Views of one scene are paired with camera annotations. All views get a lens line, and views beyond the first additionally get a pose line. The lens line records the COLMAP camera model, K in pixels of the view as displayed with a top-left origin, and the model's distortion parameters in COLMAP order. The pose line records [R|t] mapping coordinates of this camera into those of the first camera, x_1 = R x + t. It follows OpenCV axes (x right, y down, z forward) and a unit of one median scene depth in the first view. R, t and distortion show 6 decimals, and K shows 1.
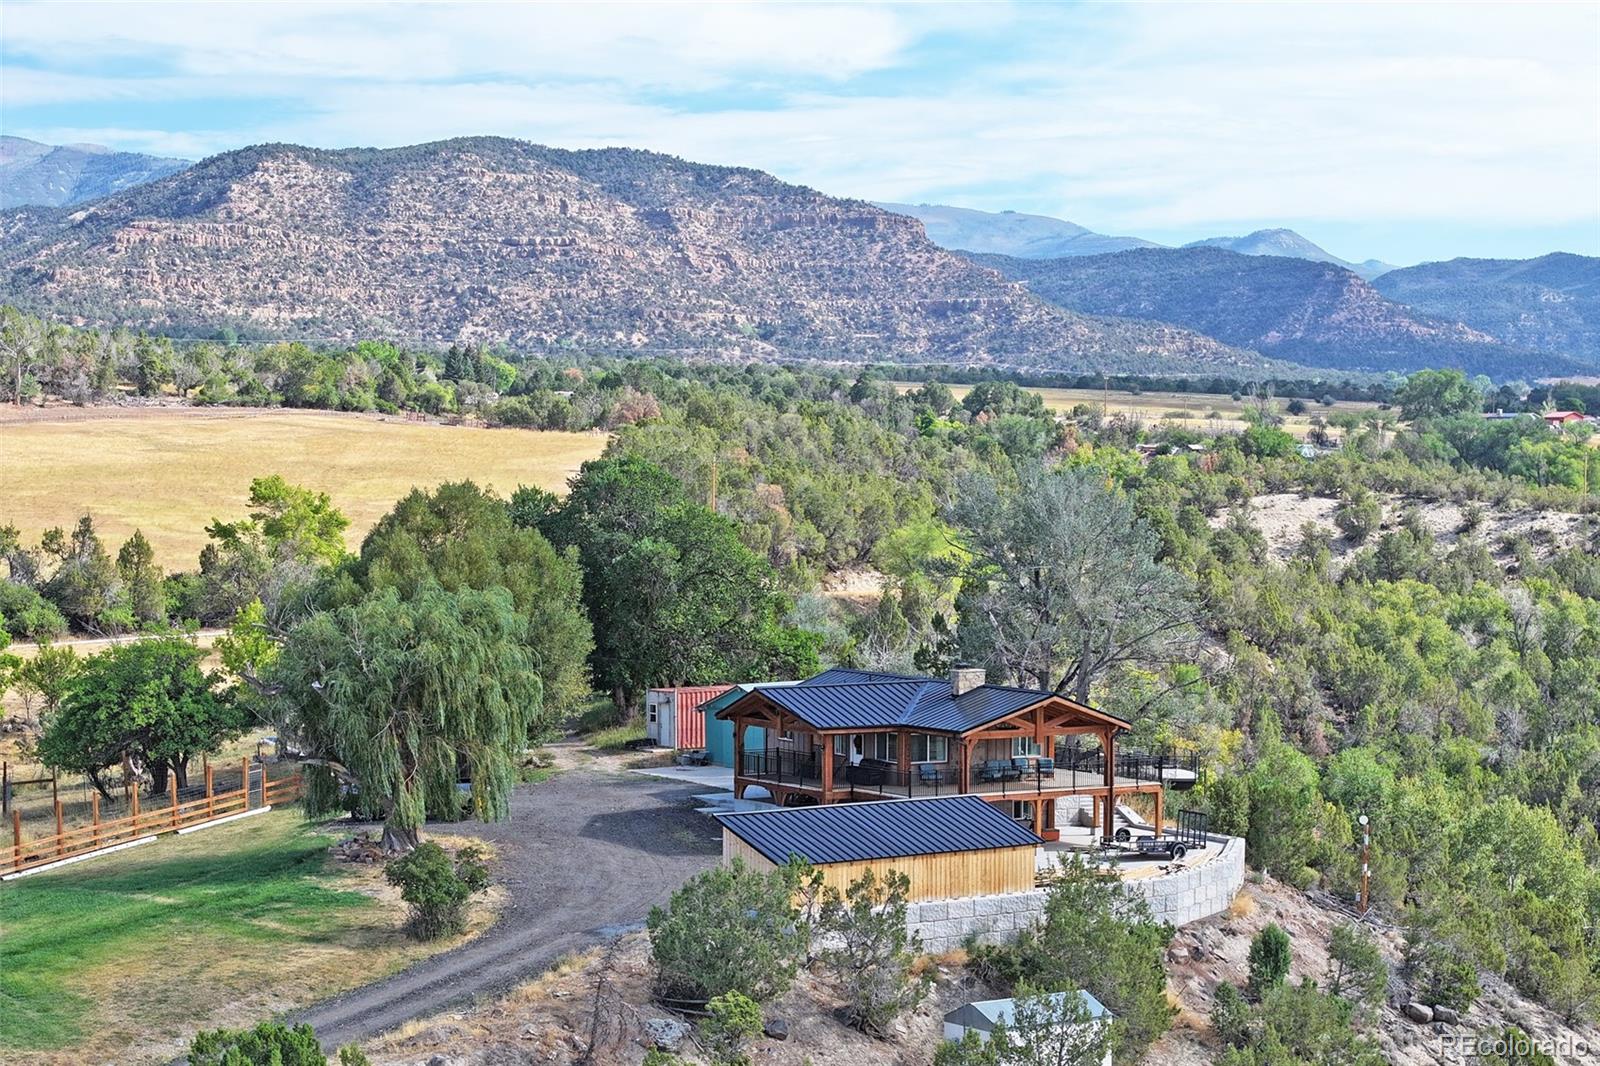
lens RADIAL K [[3197.2, 0, 801.9], [0, 3197.2, 595.2], [0, 0, 1]] dist [-0.203769, 0.863754]
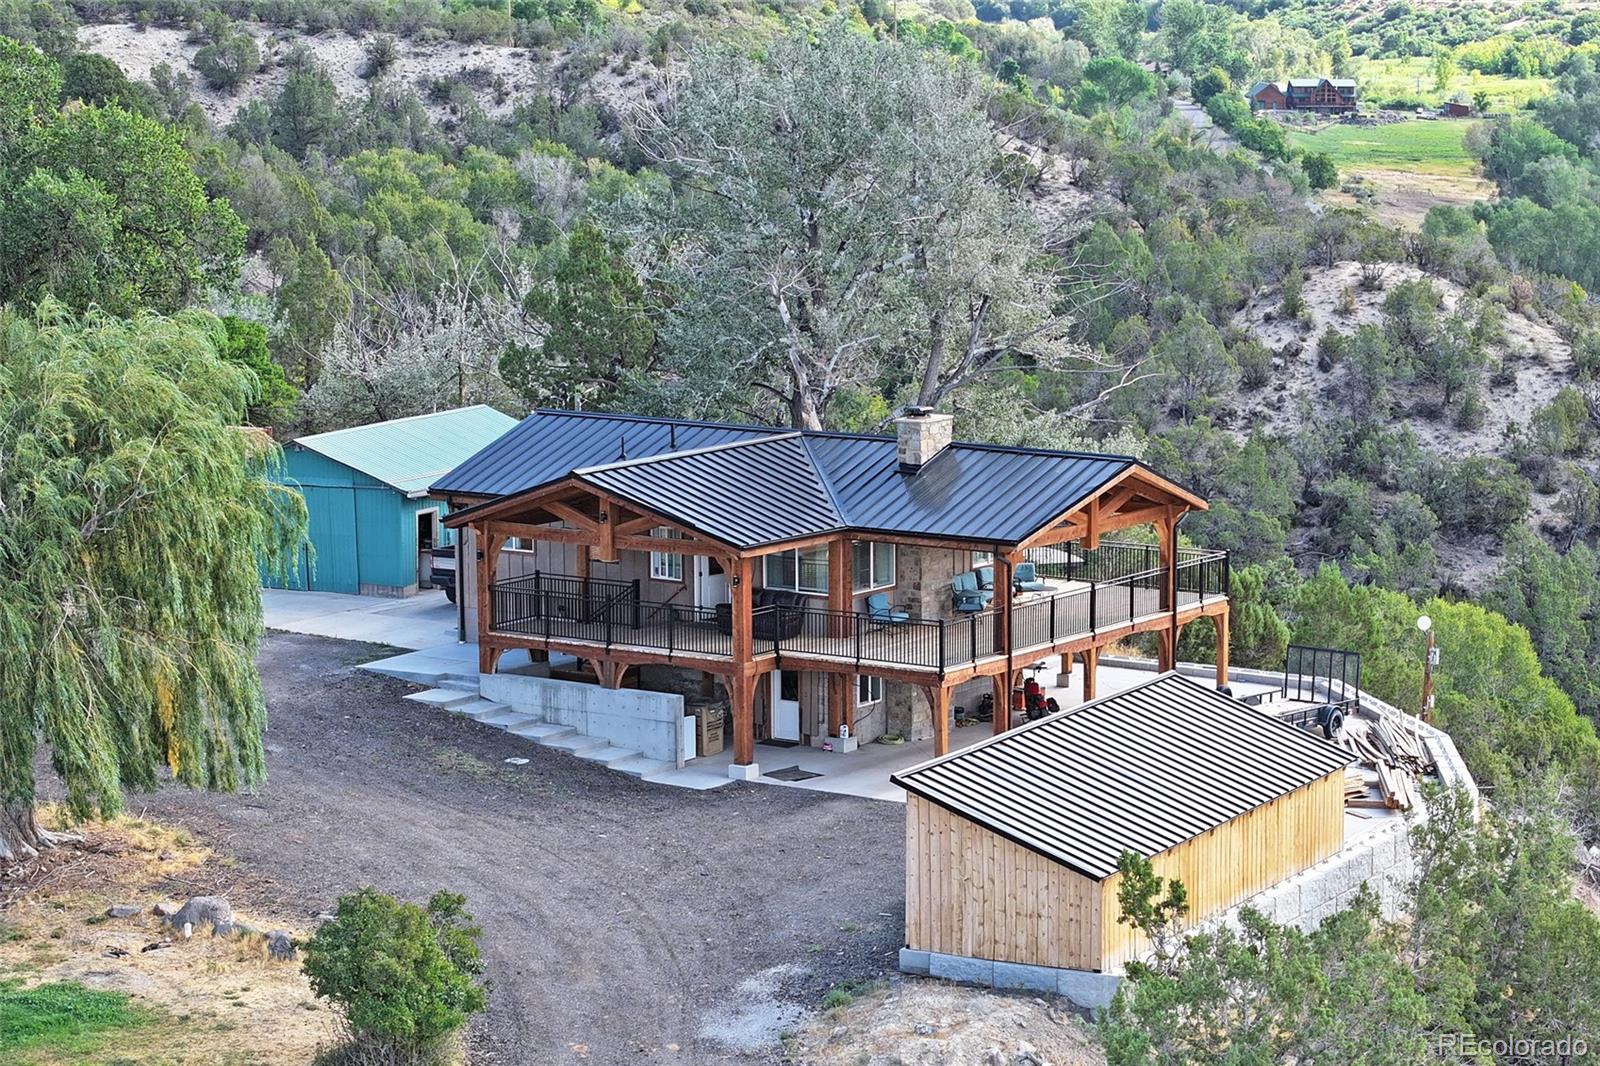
lens RADIAL K [[4023.2, 0, 1051.5], [0, 4023.2, 533.5], [0, 0, 1]] dist [-0.229221, 0.761743]
pose [[0.886453, -0.062638, 0.458561, -0.078182], [0.015785, 0.994315, 0.105306, -0.009265], [-0.462550, -0.086110, 0.882402, 0.117916]]
